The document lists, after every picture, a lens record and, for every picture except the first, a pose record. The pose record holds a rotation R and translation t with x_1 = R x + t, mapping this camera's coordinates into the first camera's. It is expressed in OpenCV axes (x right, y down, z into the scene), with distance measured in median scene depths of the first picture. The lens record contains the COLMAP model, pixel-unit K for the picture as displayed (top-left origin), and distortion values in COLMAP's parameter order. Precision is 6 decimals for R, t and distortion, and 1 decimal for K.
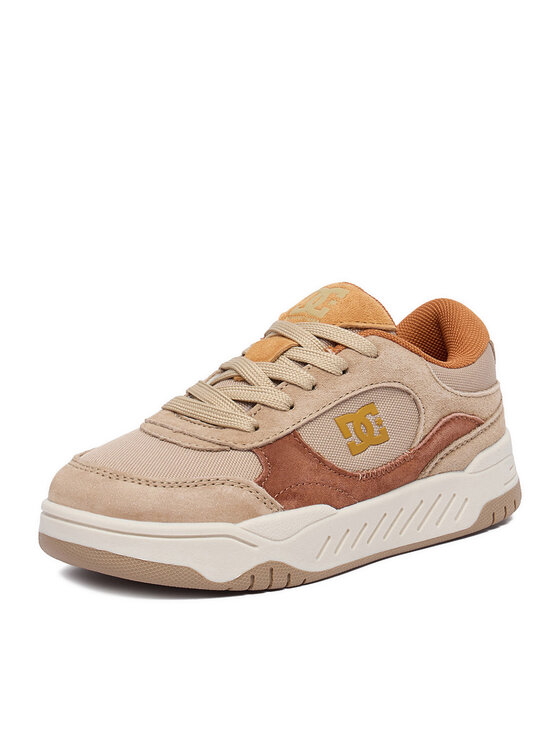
lens RADIAL K [[1745.1, 0, 279.0], [0, 1745.1, 373.0], [0, 0, 1]] dist [0.631998, 0.000000]
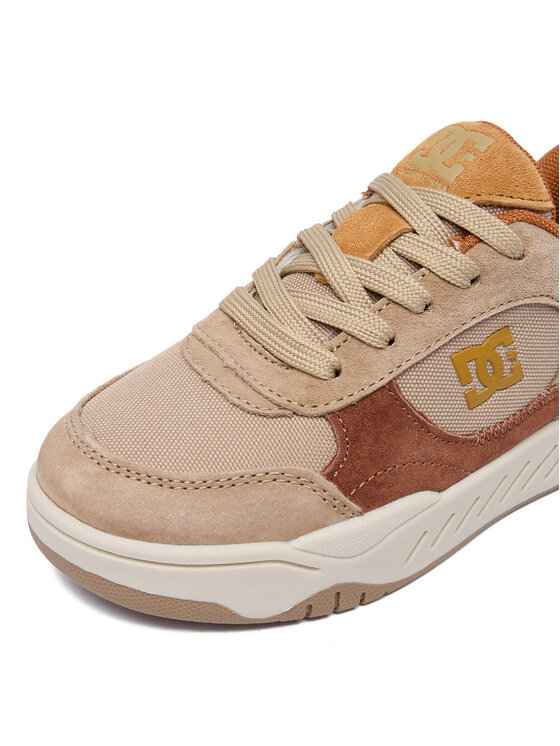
lens RADIAL K [[812.7, 0, 317.5], [0, 812.7, 391.2], [0, 0, 1]] dist [-0.009512, 0.000000]
pose [[0.991154, 0.099363, -0.087985, 0.008584], [-0.052222, 0.901445, 0.429732, -0.099707], [0.122013, -0.421336, 0.898659, 0.692844]]
